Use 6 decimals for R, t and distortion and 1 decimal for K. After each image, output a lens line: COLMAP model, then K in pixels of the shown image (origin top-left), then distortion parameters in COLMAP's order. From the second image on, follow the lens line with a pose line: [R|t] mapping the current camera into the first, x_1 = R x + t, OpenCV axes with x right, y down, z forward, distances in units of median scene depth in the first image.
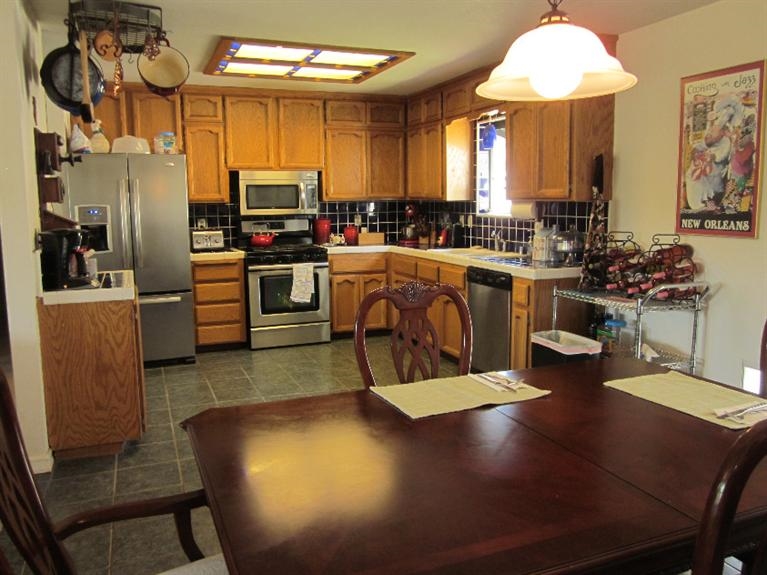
lens RADIAL K [[633.6, 0, 383.5], [0, 633.6, 287.5], [0, 0, 1]] dist [-0.048345, 0.016725]
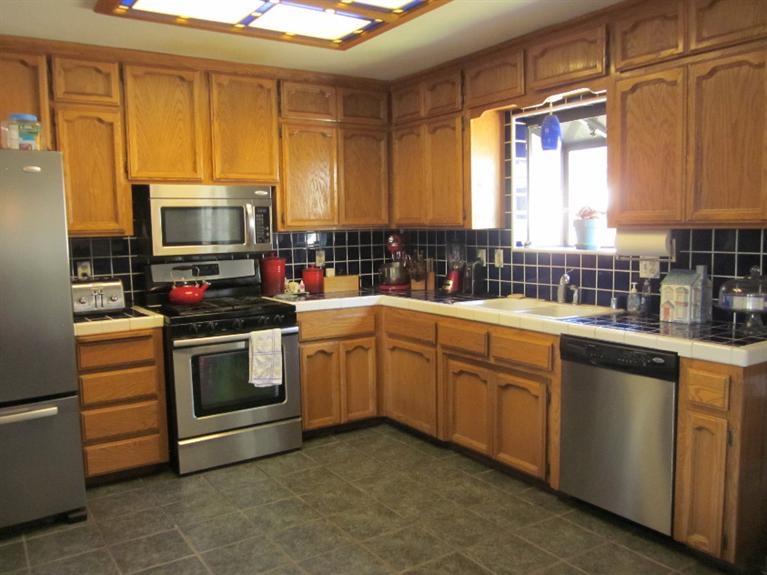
lens RADIAL K [[633.6, 0, 383.5], [0, 633.6, 287.5], [0, 0, 1]] dist [-0.048345, 0.016725]
pose [[0.978034, -0.028919, 0.206430, -0.133759], [0.037720, 0.998534, -0.038828, -0.050923], [-0.205004, 0.045761, 0.977691, 0.351864]]
